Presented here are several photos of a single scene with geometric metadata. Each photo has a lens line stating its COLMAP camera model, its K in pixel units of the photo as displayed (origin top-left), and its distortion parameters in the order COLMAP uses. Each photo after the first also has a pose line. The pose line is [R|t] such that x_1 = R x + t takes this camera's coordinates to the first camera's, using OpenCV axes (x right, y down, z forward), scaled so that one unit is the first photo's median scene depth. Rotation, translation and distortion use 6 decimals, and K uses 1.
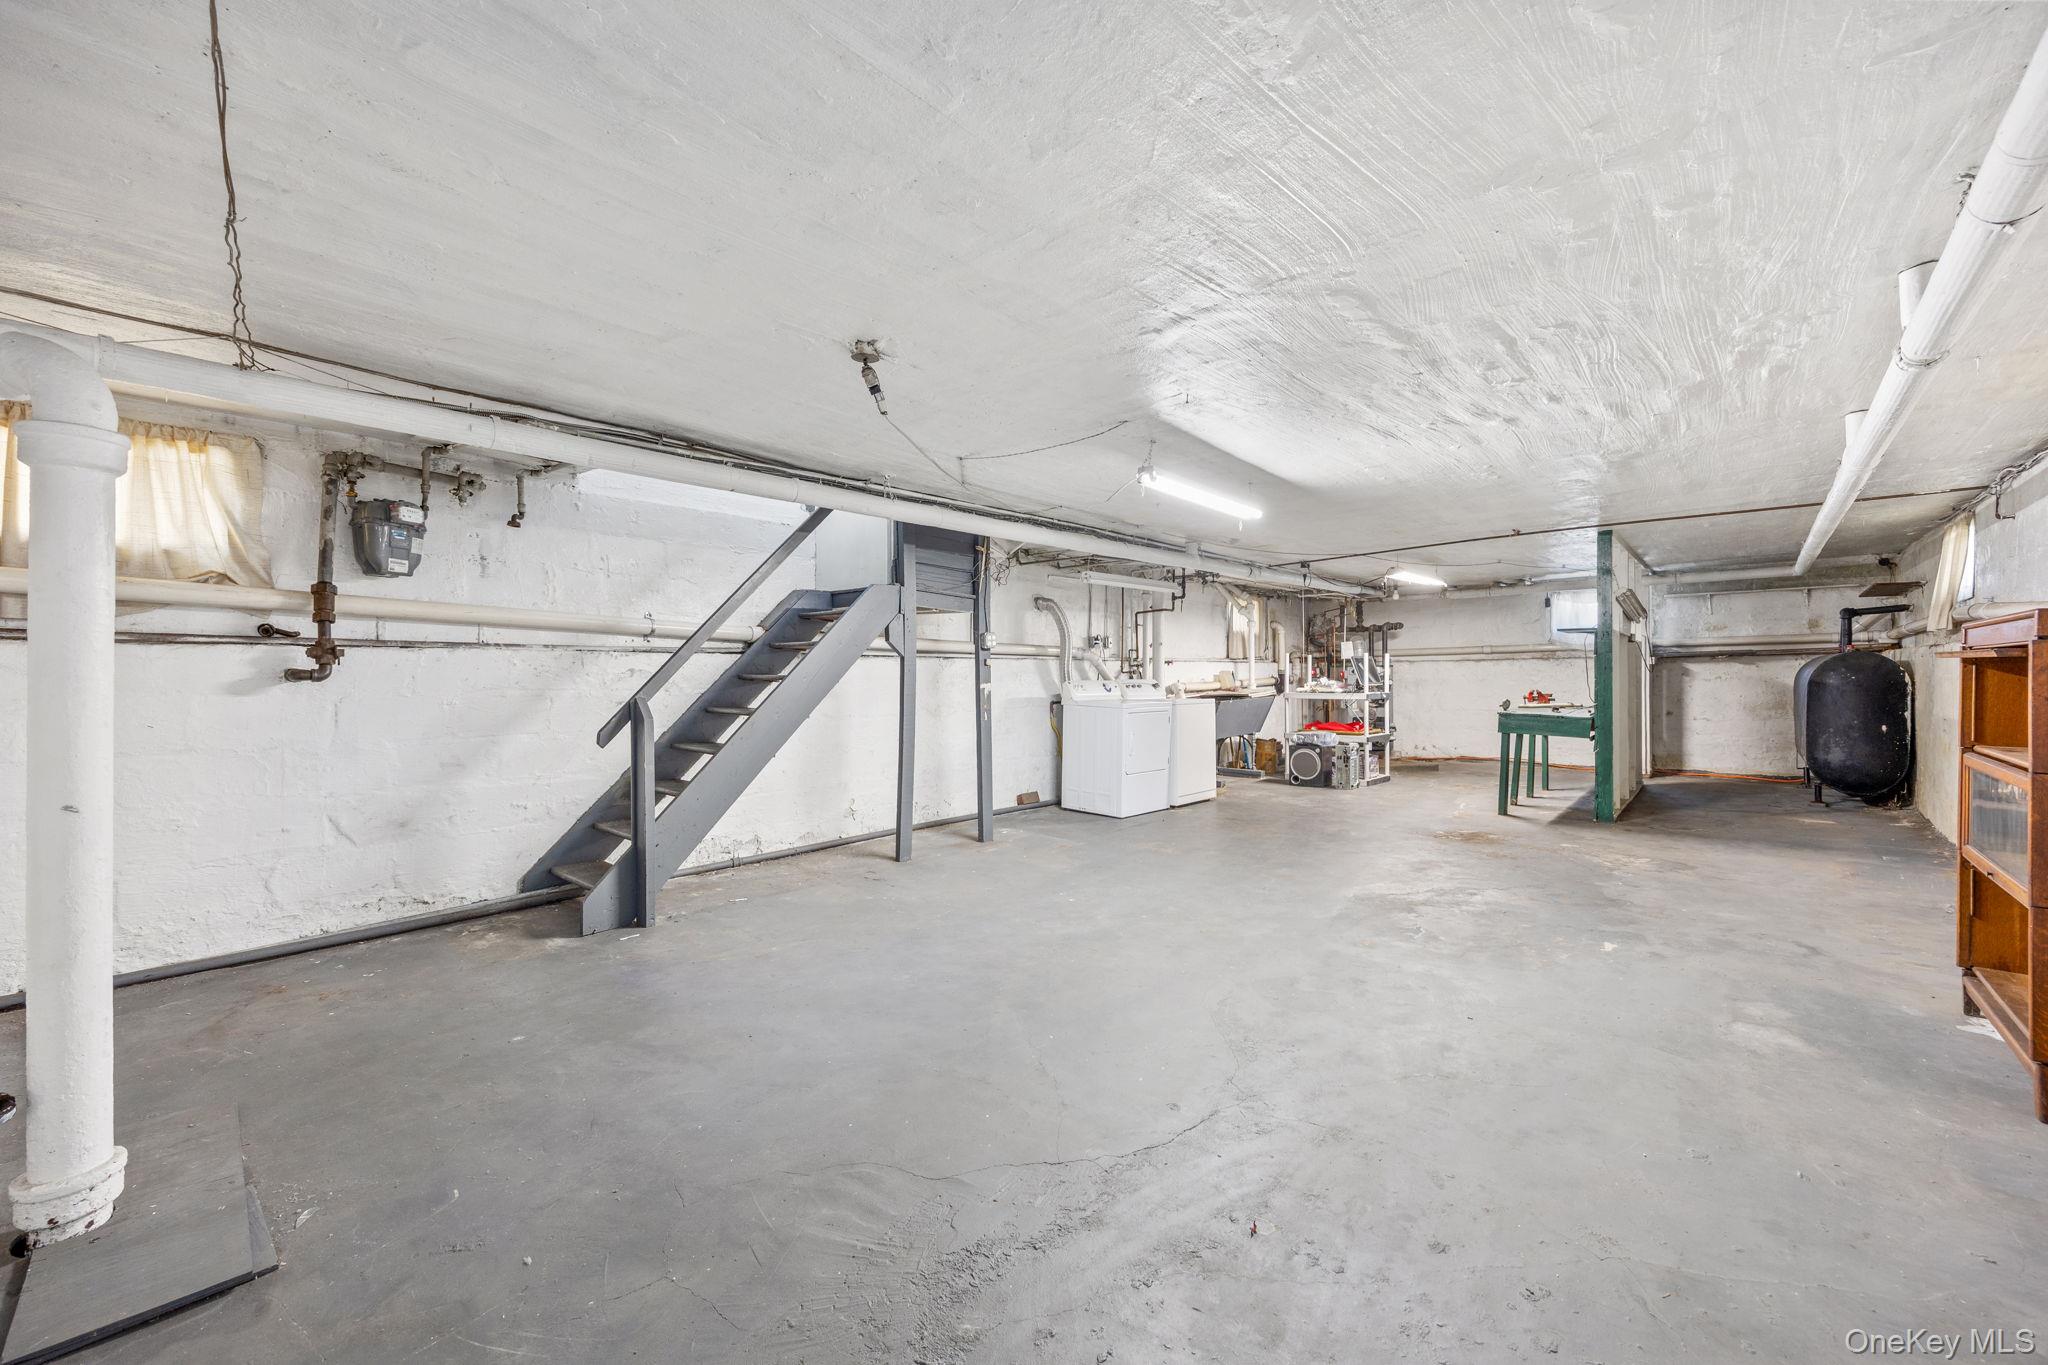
lens RADIAL K [[820.6, 0, 1027.2], [0, 820.6, 668.5], [0, 0, 1]] dist [0.000542, 0.000351]
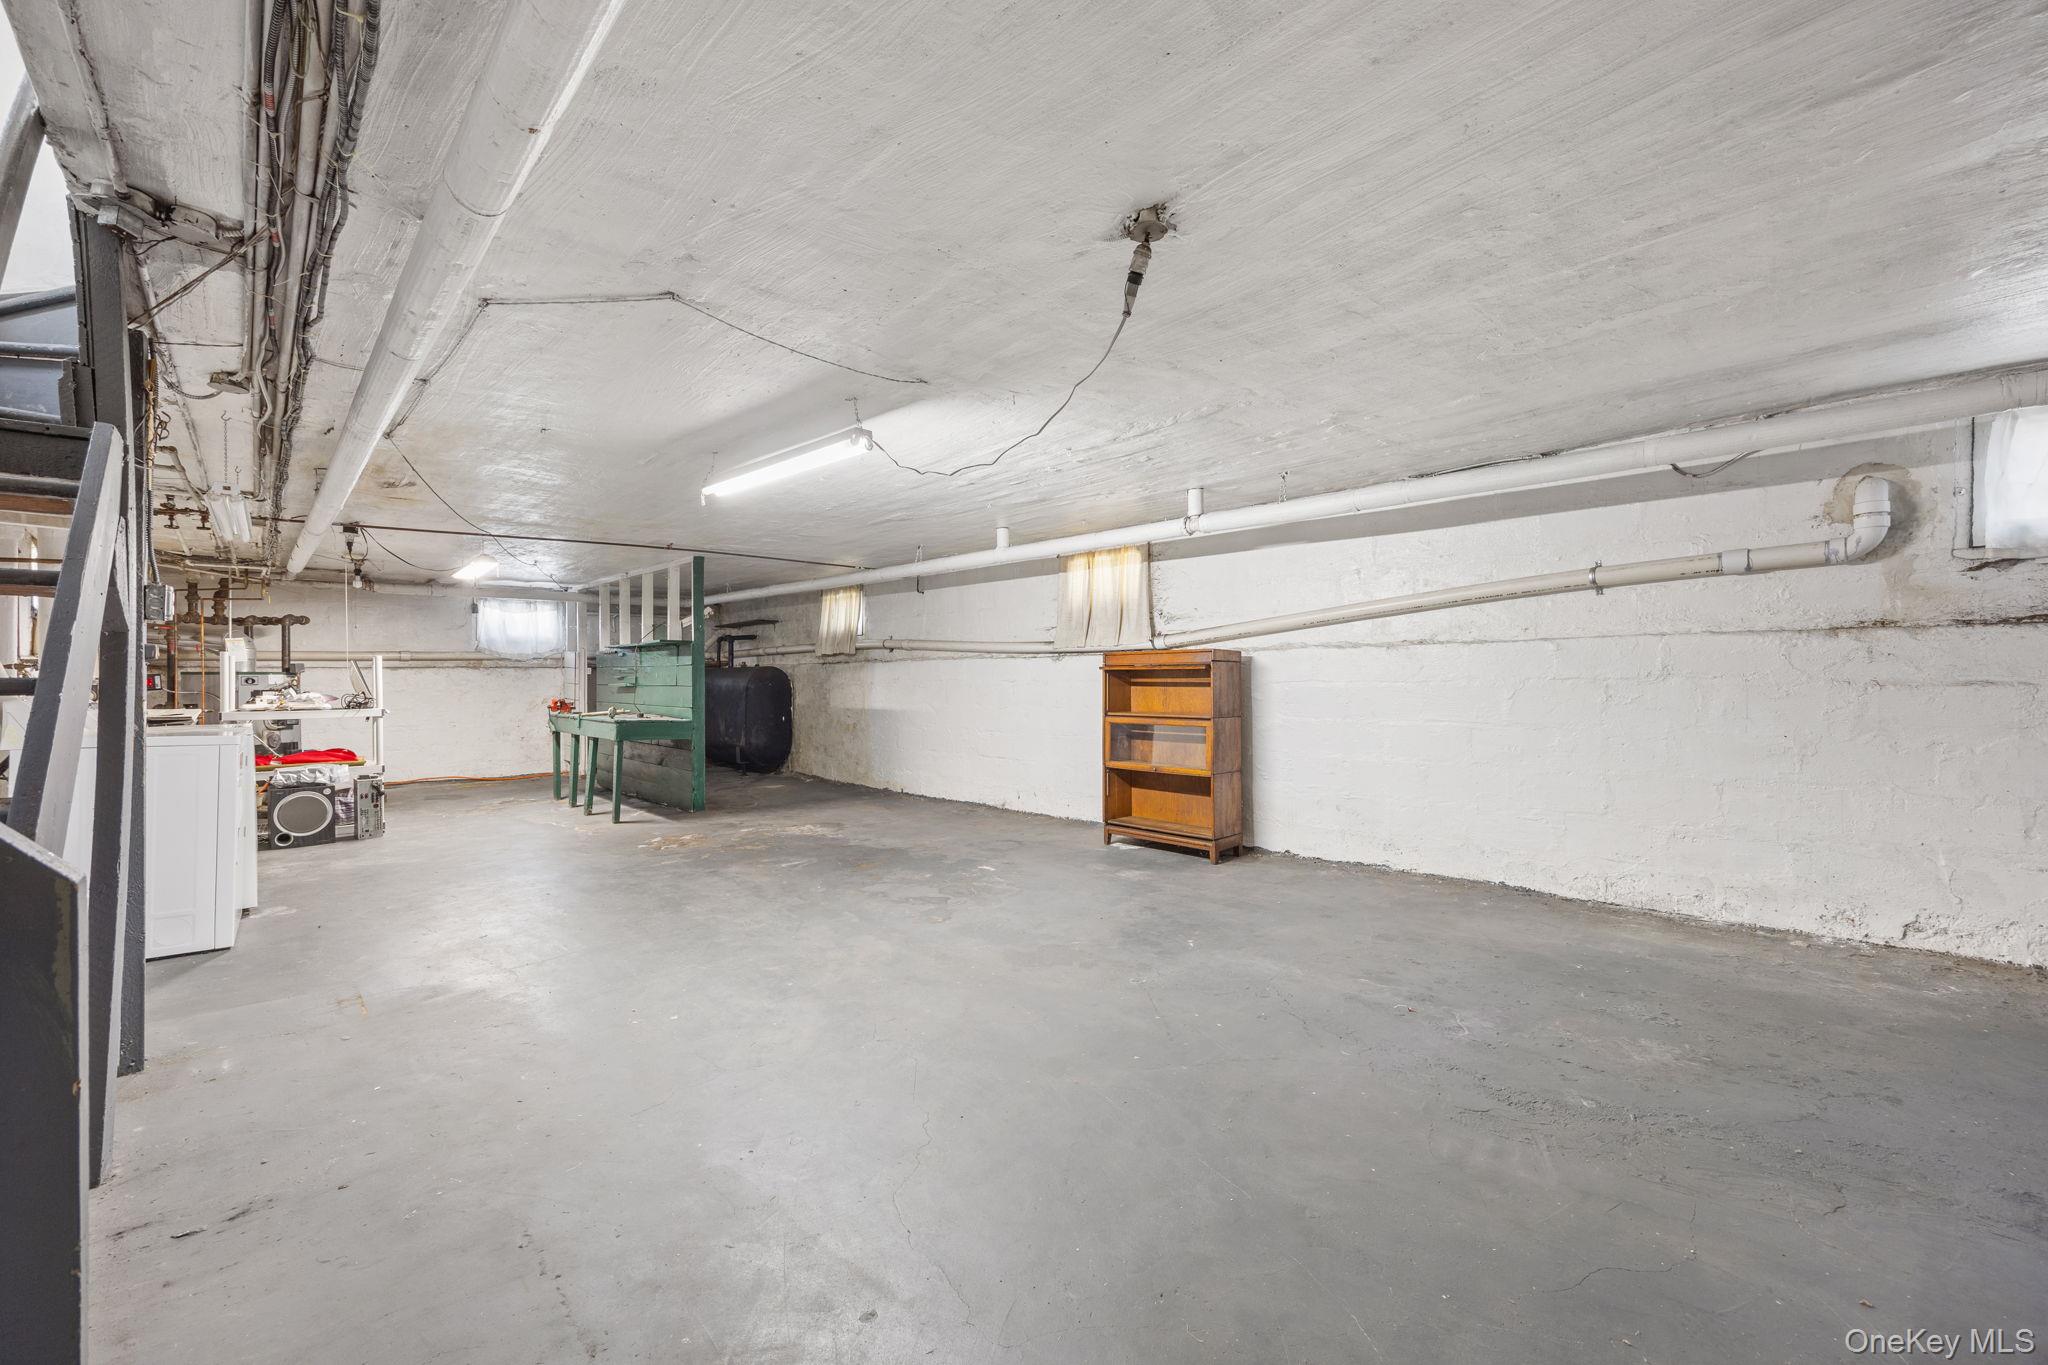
lens RADIAL K [[820.6, 0, 1027.2], [0, 820.6, 668.5], [0, 0, 1]] dist [0.000542, 0.000351]
pose [[0.088818, 0.015670, 0.995925, -0.326564], [0.002251, 0.999871, -0.015933, 0.007055], [-0.996045, 0.003657, 0.088771, 0.368570]]
